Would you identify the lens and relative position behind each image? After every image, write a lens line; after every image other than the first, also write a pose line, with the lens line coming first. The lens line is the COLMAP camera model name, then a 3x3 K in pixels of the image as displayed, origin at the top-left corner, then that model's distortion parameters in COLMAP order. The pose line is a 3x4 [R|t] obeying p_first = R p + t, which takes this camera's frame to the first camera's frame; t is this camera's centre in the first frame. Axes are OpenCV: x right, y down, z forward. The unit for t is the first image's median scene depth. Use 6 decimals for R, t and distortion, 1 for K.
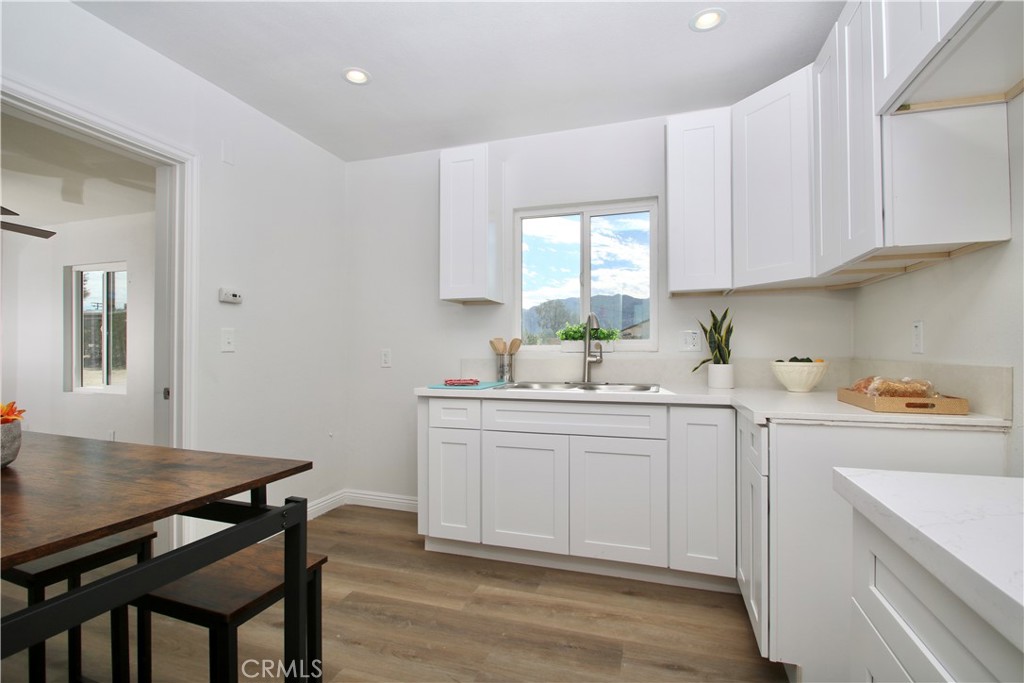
lens RADIAL K [[472.3, 0, 516.3], [0, 472.3, 343.0], [0, 0, 1]] dist [0.001699, -0.013025]
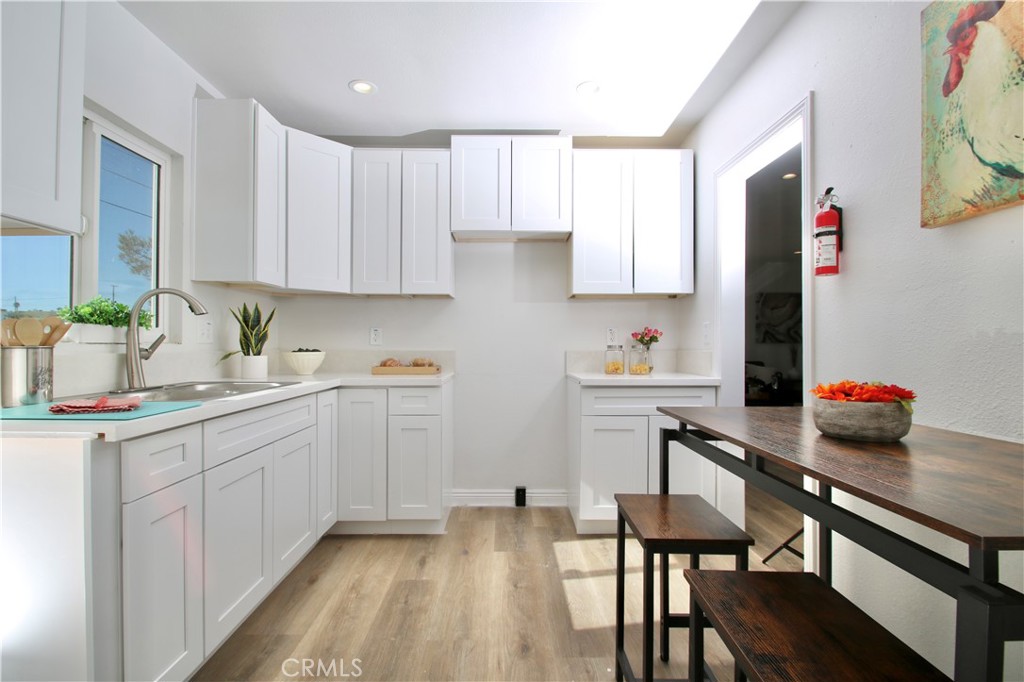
lens RADIAL K [[470.7, 0, 503.9], [0, 470.7, 344.5], [0, 0, 1]] dist [0.006756, -0.013176]
pose [[-0.294820, 0.006145, 0.955533, -0.739857], [-0.011728, 0.999881, -0.010049, 0.023685], [-0.955481, -0.014169, -0.294713, 0.793760]]
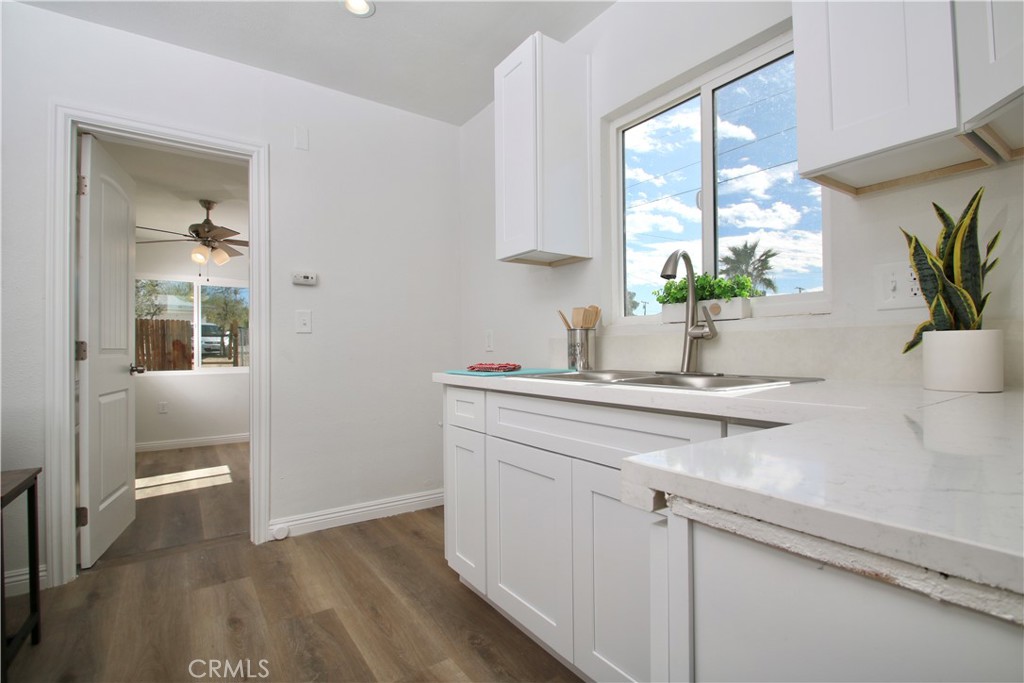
lens RADIAL K [[479.2, 0, 512.0], [0, 479.2, 341.5], [0, 0, 1]] dist [0.000786, -0.000200]
pose [[0.791257, -0.014580, -0.611310, 0.384196], [0.018327, 0.999832, -0.000125, 0.046028], [0.611209, -0.011105, 0.791391, 0.451581]]
